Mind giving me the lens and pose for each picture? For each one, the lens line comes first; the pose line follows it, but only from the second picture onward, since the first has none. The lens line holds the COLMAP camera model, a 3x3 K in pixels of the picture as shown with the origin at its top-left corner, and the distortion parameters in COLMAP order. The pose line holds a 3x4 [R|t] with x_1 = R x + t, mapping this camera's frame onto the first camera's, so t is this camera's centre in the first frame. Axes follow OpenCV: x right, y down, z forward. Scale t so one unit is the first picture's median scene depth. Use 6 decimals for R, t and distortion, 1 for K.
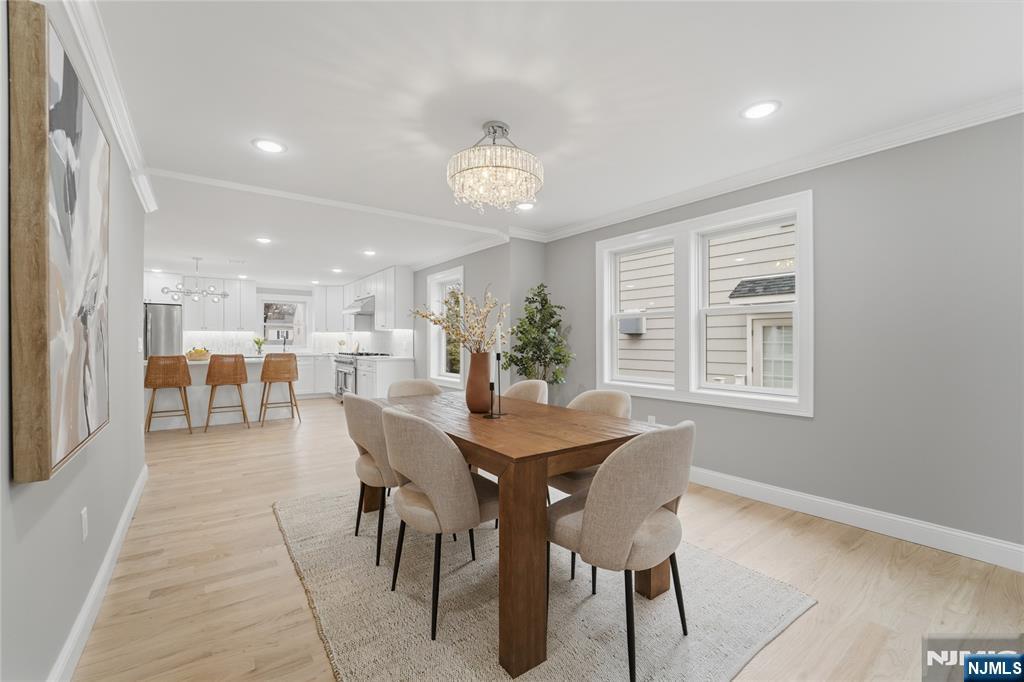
lens RADIAL K [[422.8, 0, 512.0], [0, 422.8, 341.0], [0, 0, 1]] dist [-0.019369, -0.000155]
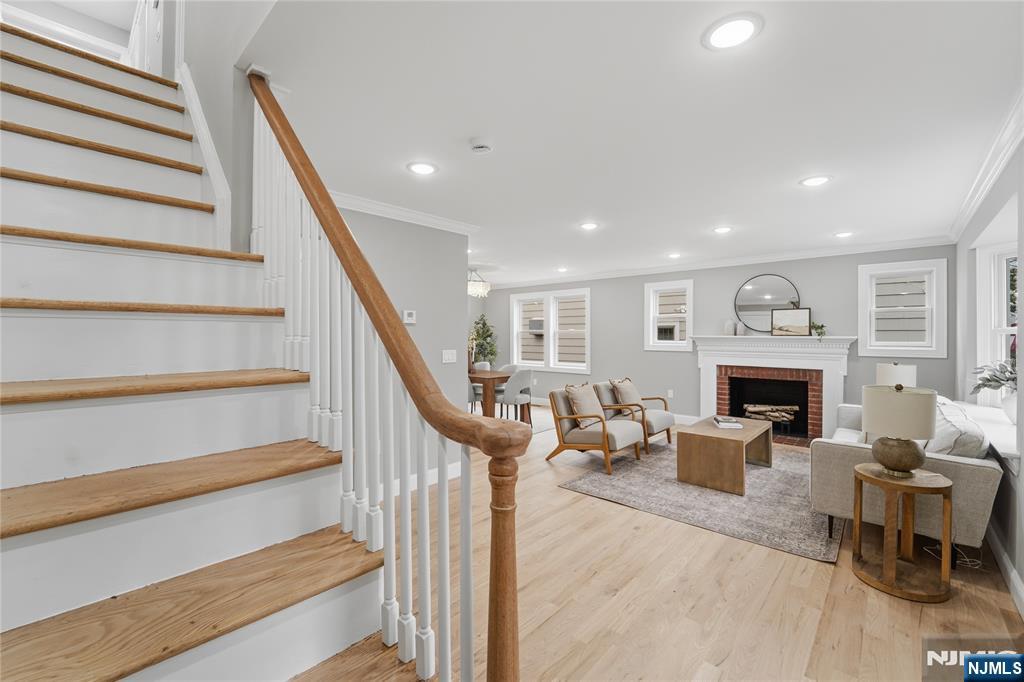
lens RADIAL K [[424.6, 0, 517.8], [0, 424.6, 338.3], [0, 0, 1]] dist [-0.018189, -0.000392]
pose [[0.978902, 0.001255, 0.204326, -0.257964], [-0.002995, 0.999962, 0.008207, -0.062470], [-0.204307, -0.008646, 0.978869, -1.430237]]
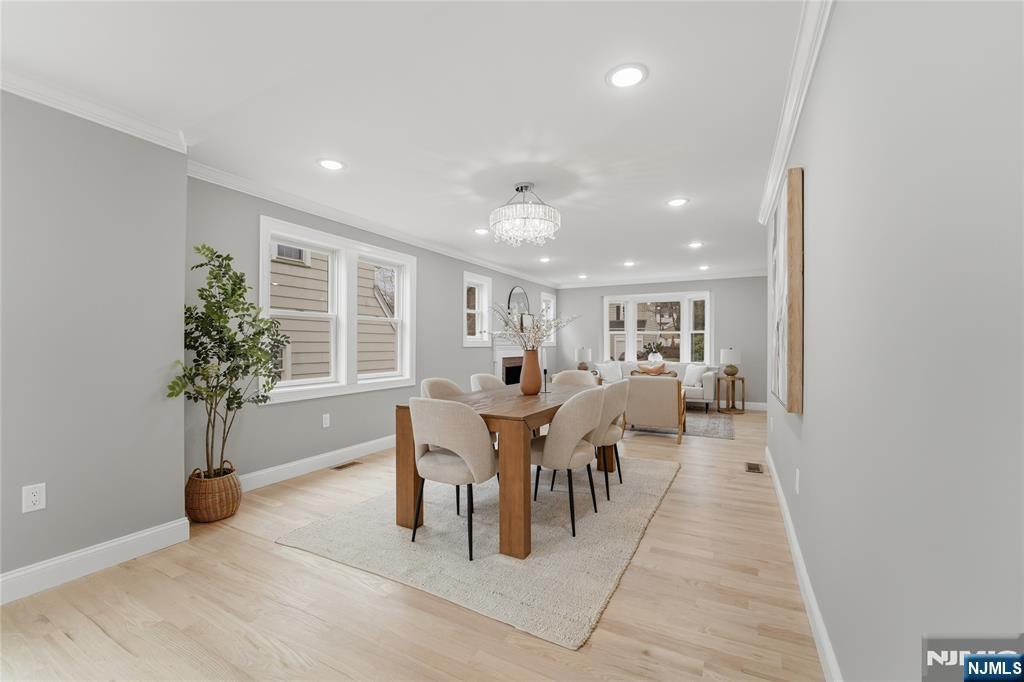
lens RADIAL K [[424.6, 0, 517.8], [0, 424.6, 338.3], [0, 0, 1]] dist [-0.018189, -0.000392]
pose [[-0.443407, 0.015898, 0.896180, -0.999613], [0.001582, 0.999855, -0.016954, 0.012940], [-0.896319, -0.006100, -0.443368, 1.291166]]
